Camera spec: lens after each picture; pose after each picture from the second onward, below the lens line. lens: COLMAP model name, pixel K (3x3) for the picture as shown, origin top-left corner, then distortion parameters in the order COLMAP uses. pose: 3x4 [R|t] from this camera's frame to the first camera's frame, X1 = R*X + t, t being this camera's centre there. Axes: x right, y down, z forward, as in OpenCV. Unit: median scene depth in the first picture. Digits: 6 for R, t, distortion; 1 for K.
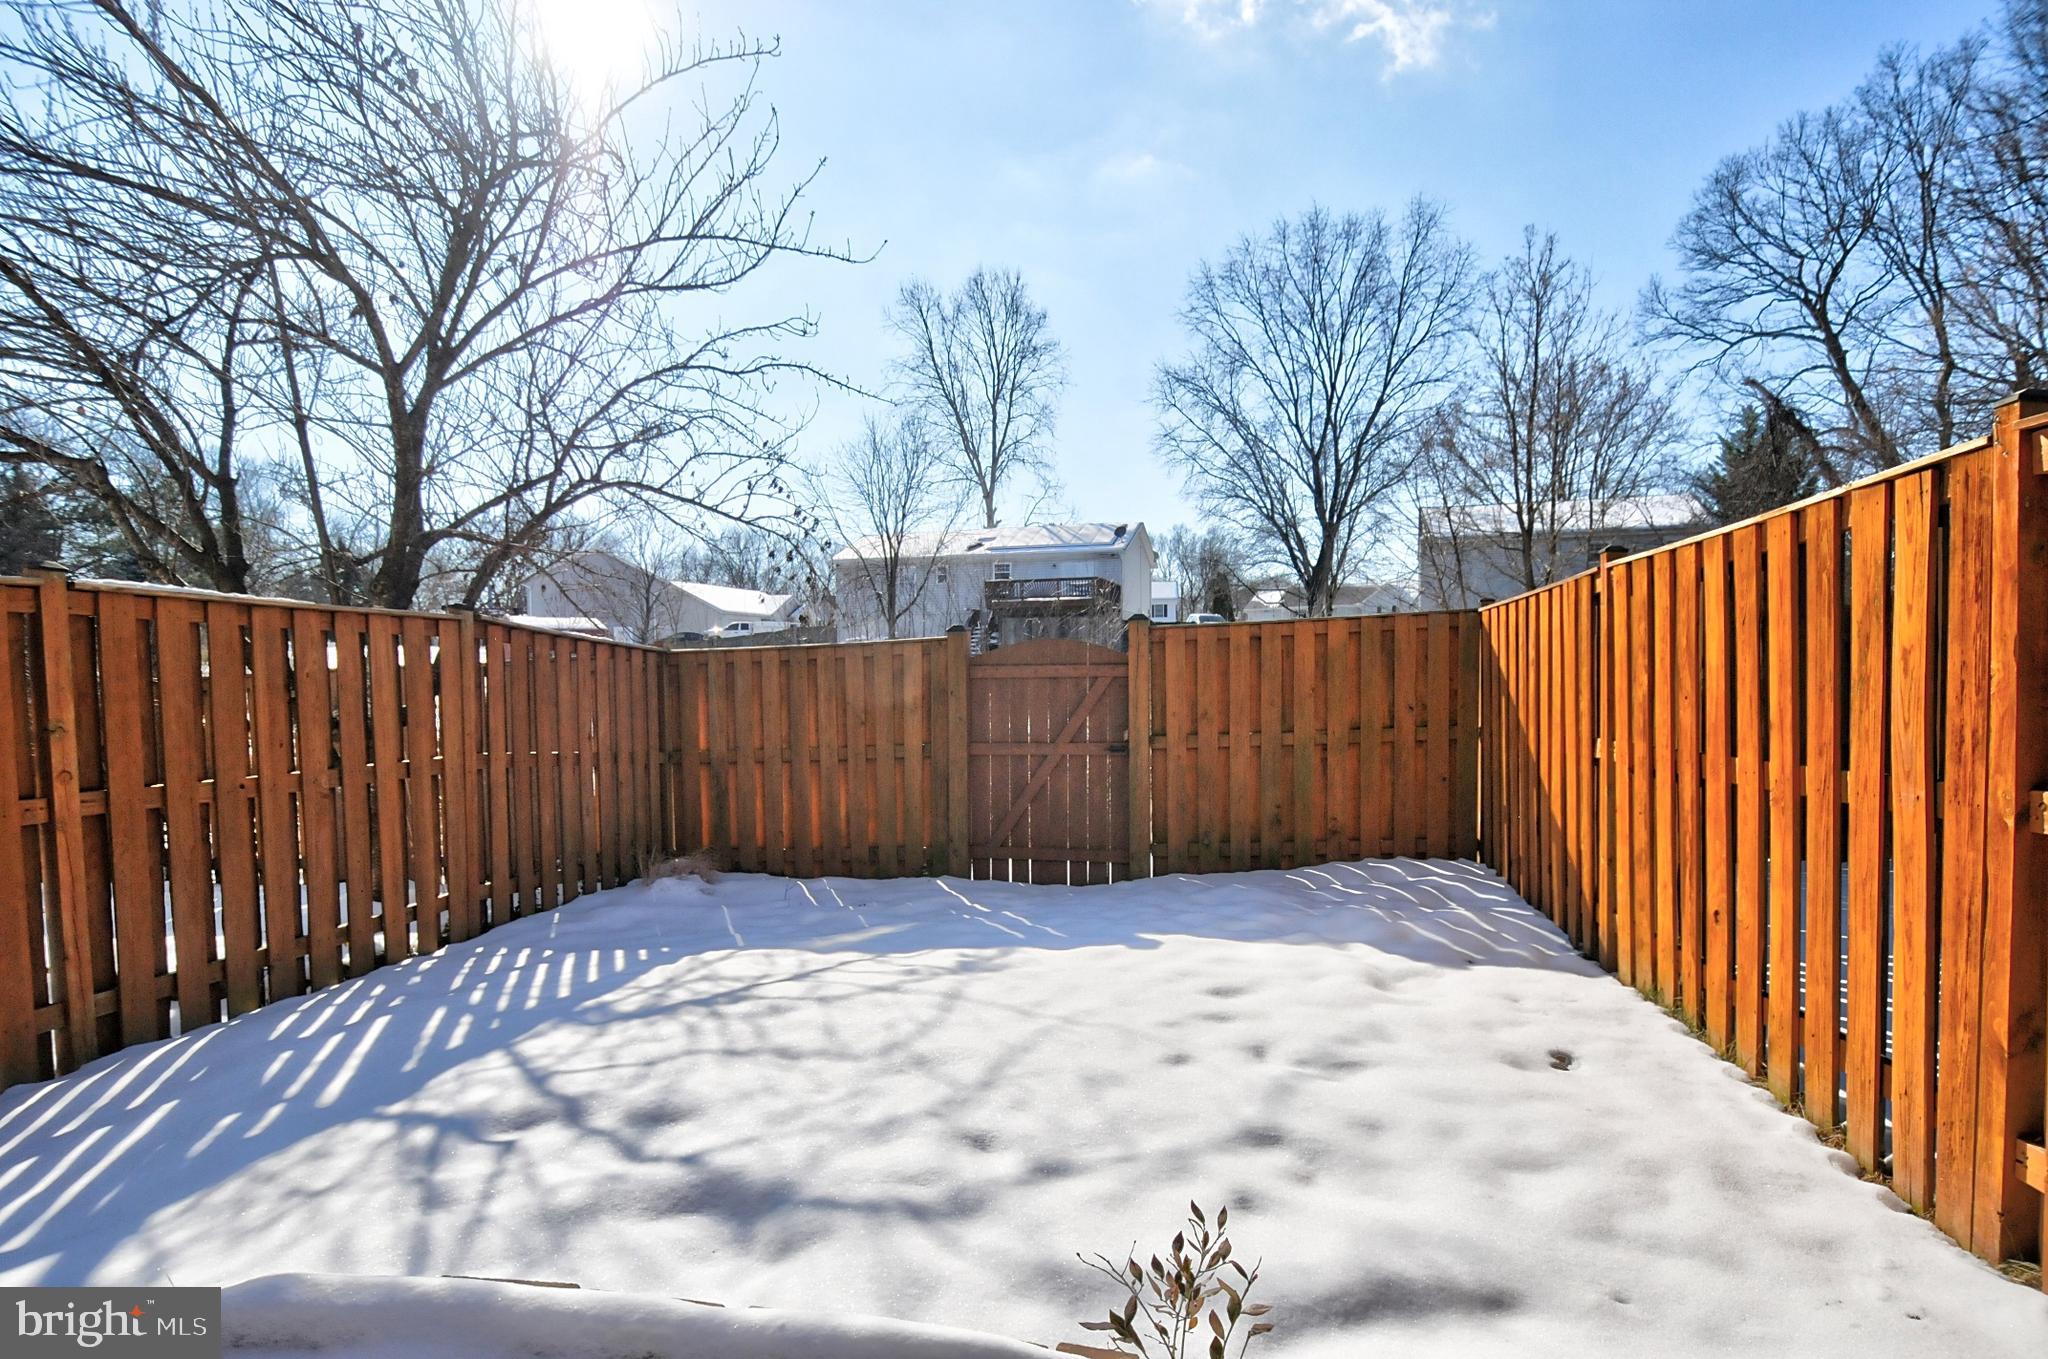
lens RADIAL K [[1025.9, 0, 1066.3], [0, 1025.9, 699.0], [0, 0, 1]] dist [-0.002632, -0.009481]
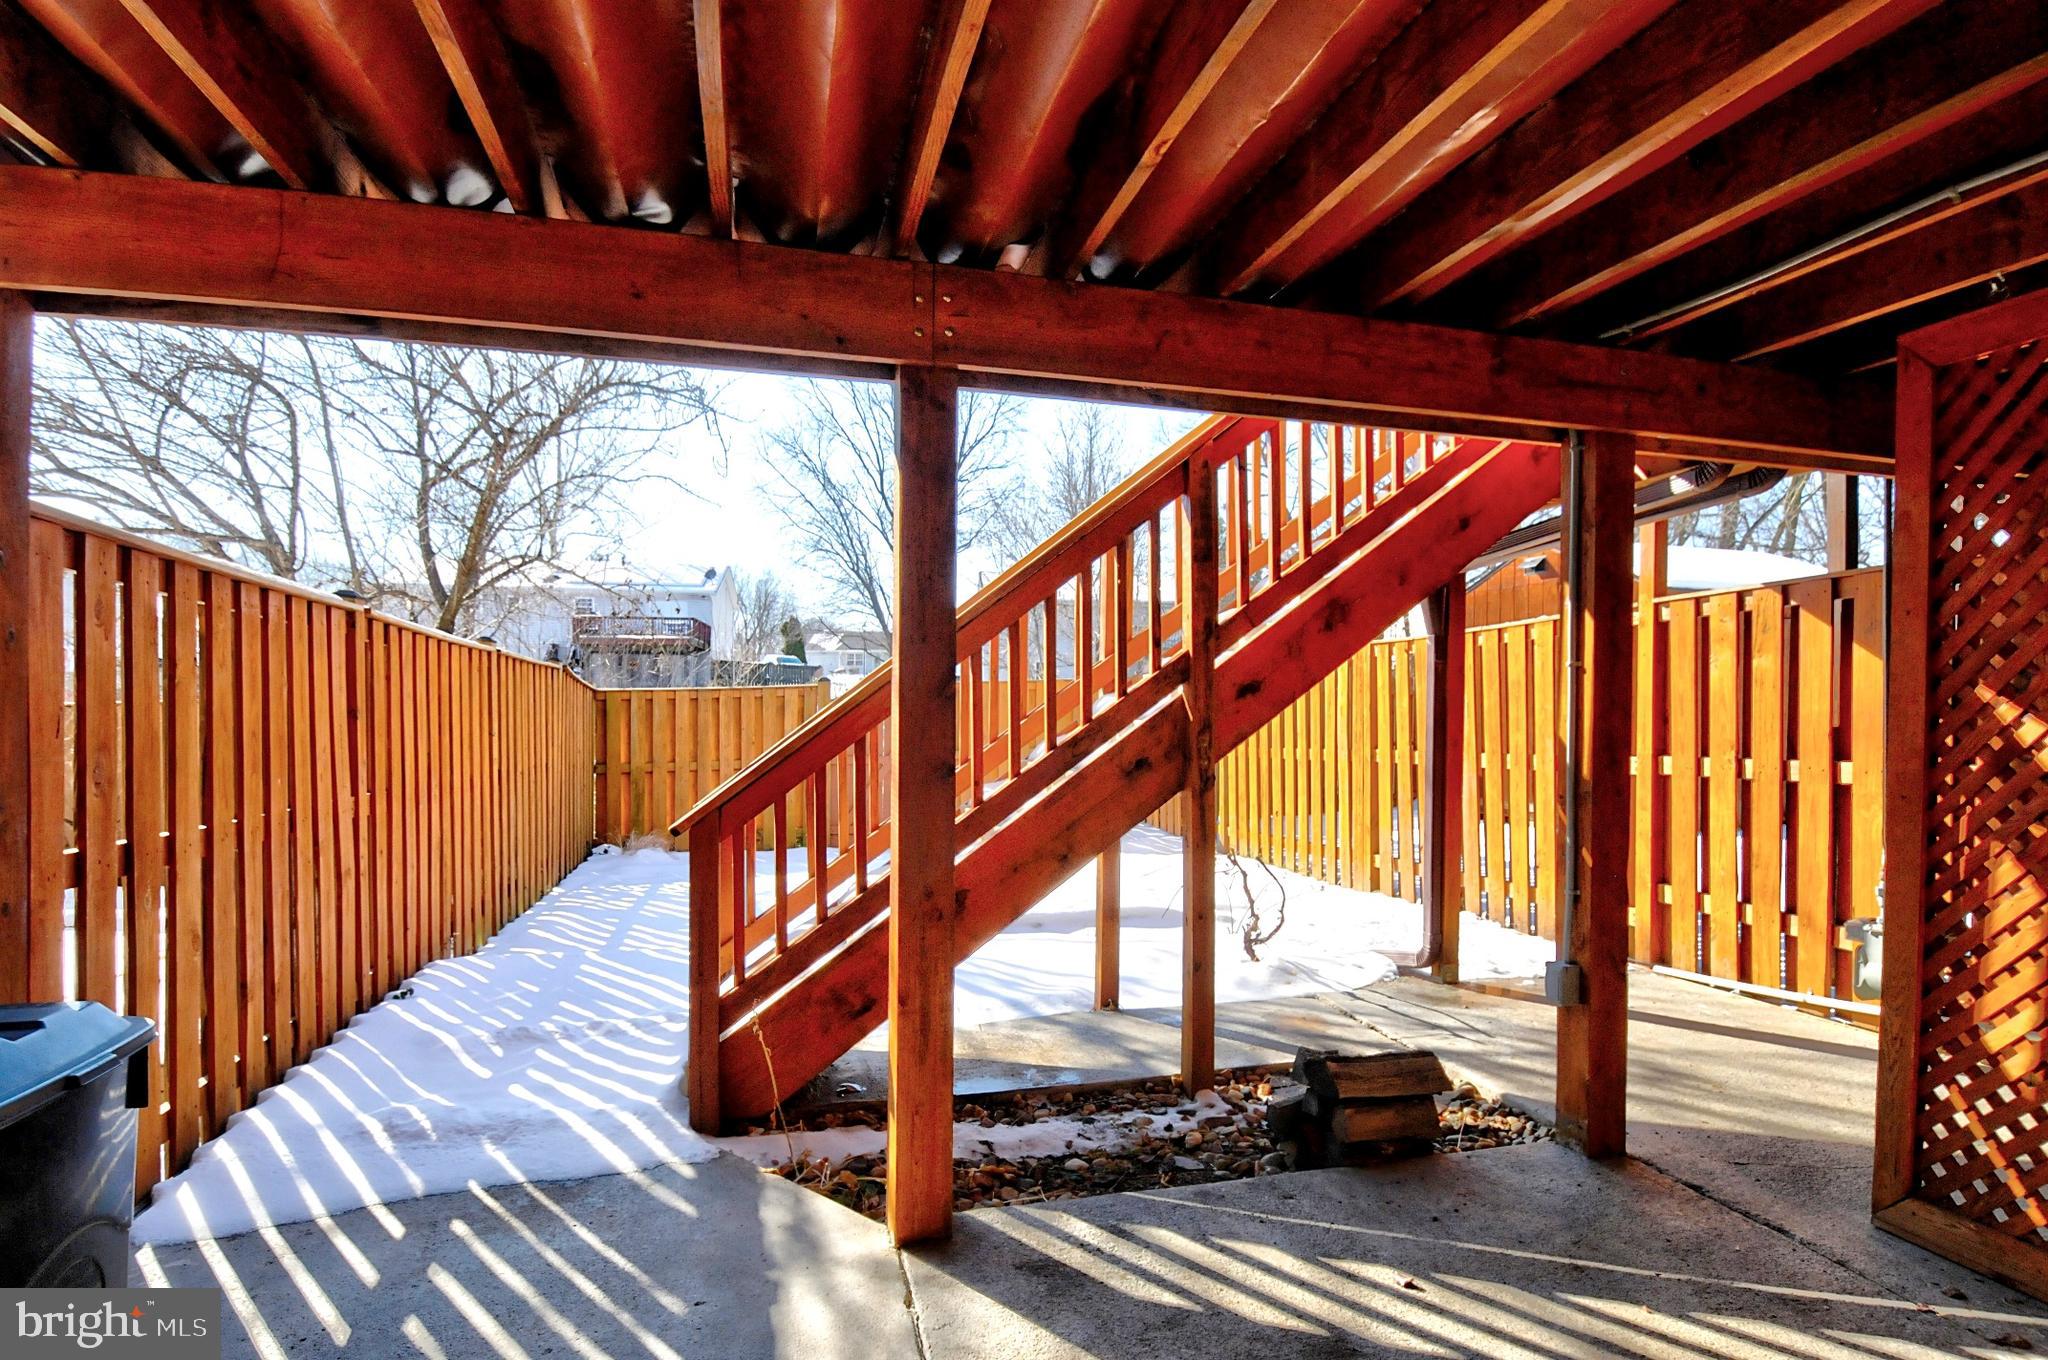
lens RADIAL K [[1025.9, 0, 1036.3], [0, 1025.9, 701.5], [0, 0, 1]] dist [-0.002632, -0.009481]
pose [[0.912314, 0.017855, 0.409101, -0.134247], [-0.002806, 0.999298, -0.037357, 0.005773], [-0.409481, 0.032933, 0.911724, -0.150756]]
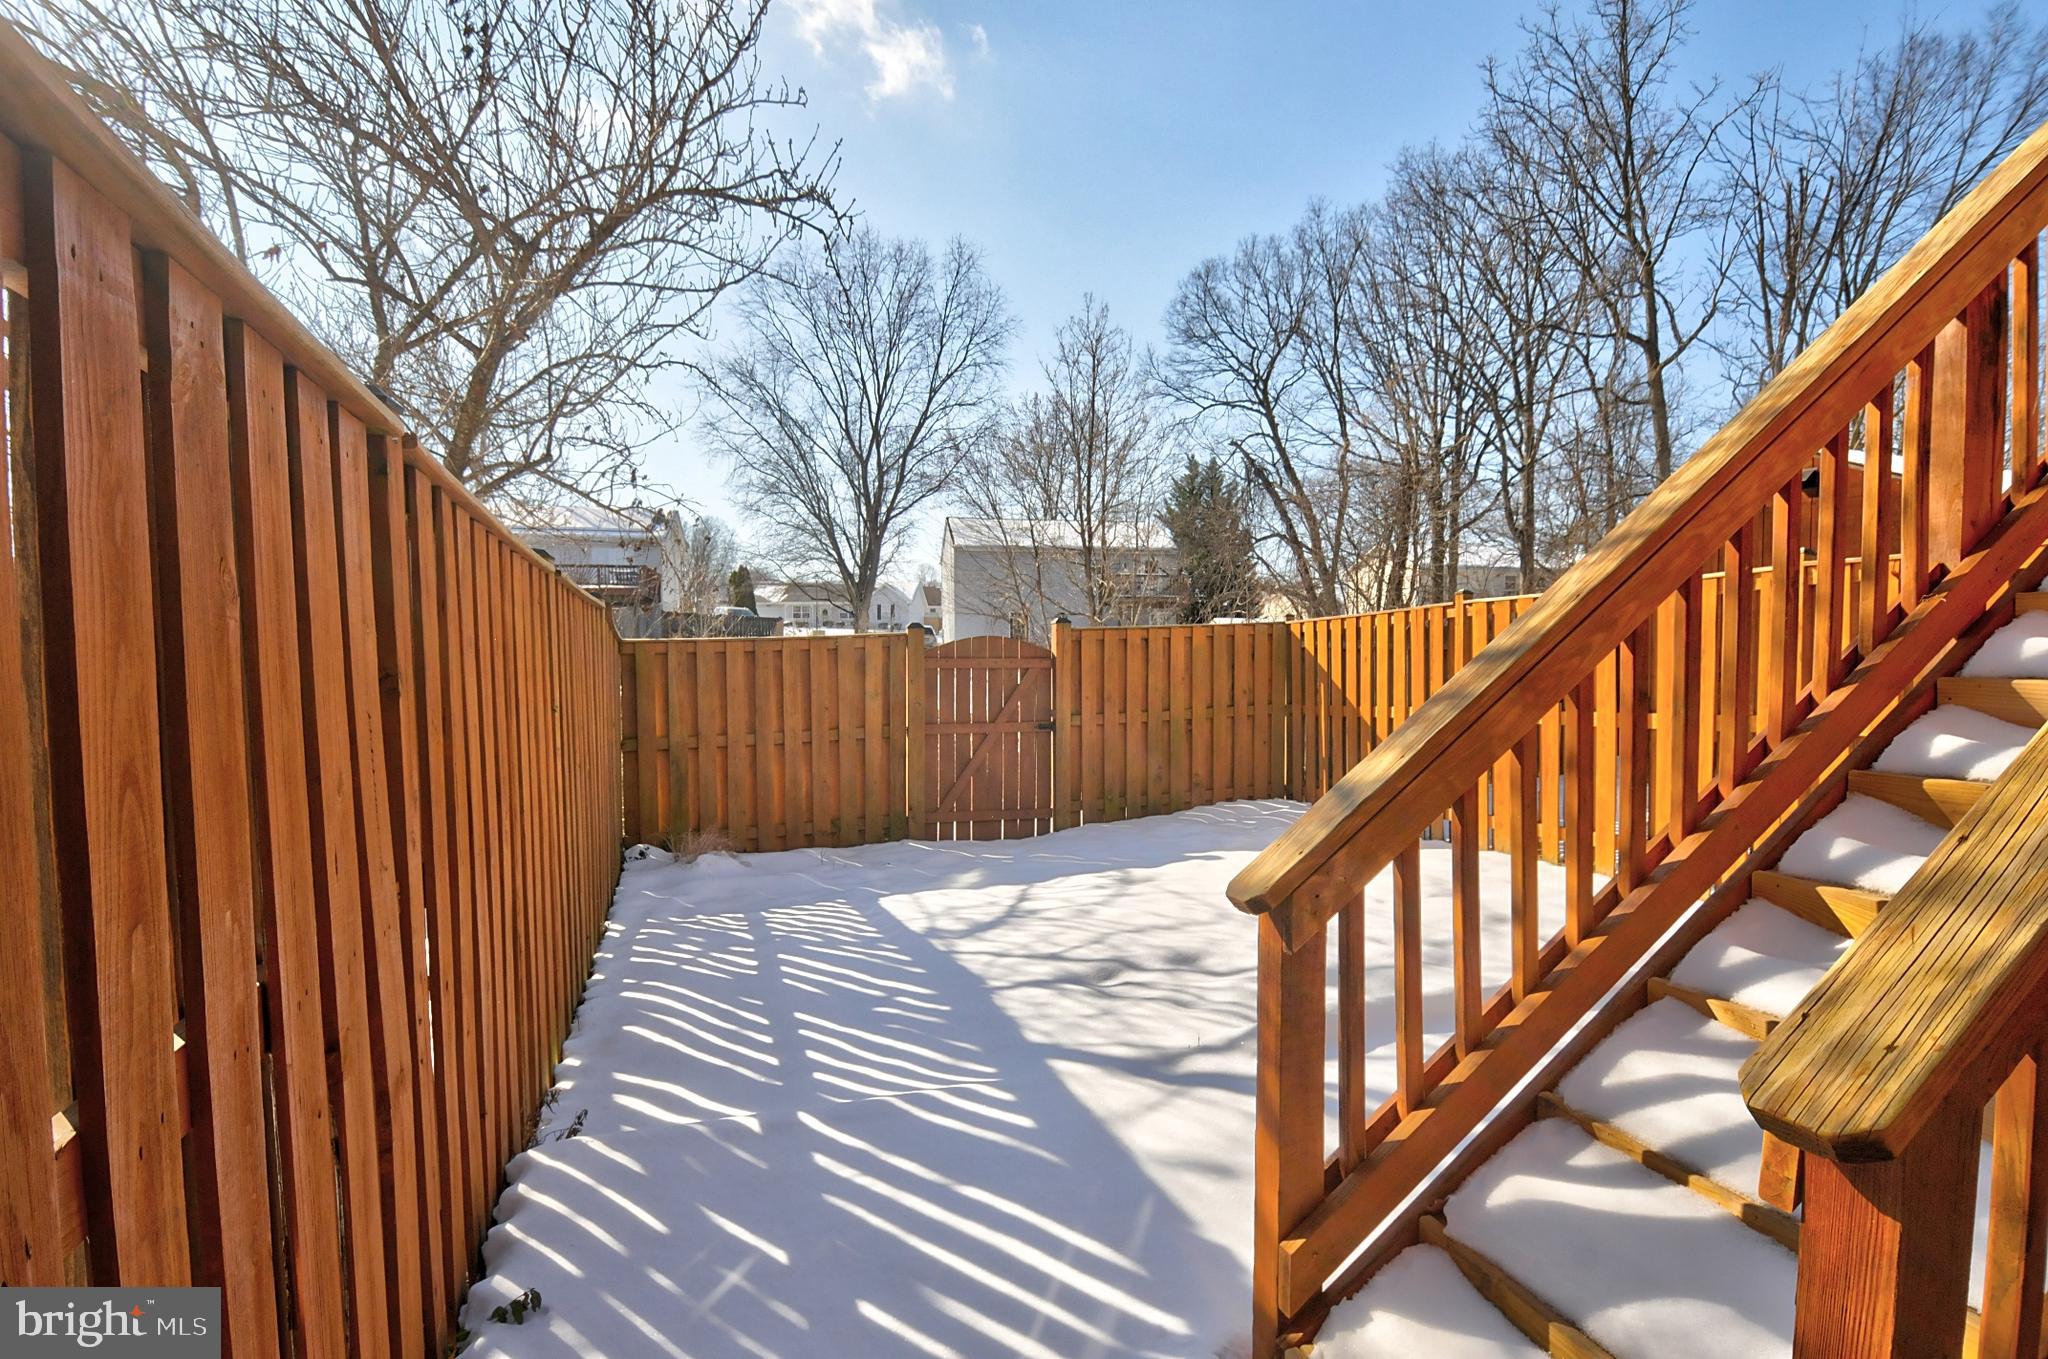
lens RADIAL K [[1025.9, 0, 1029.7], [0, 1025.9, 699.7], [0, 0, 1]] dist [-0.002632, -0.009481]
pose [[0.886964, -0.006542, 0.461793, -0.162512], [0.003798, 0.999969, 0.006872, 0.002282], [-0.461823, -0.004341, 0.886961, -0.028321]]
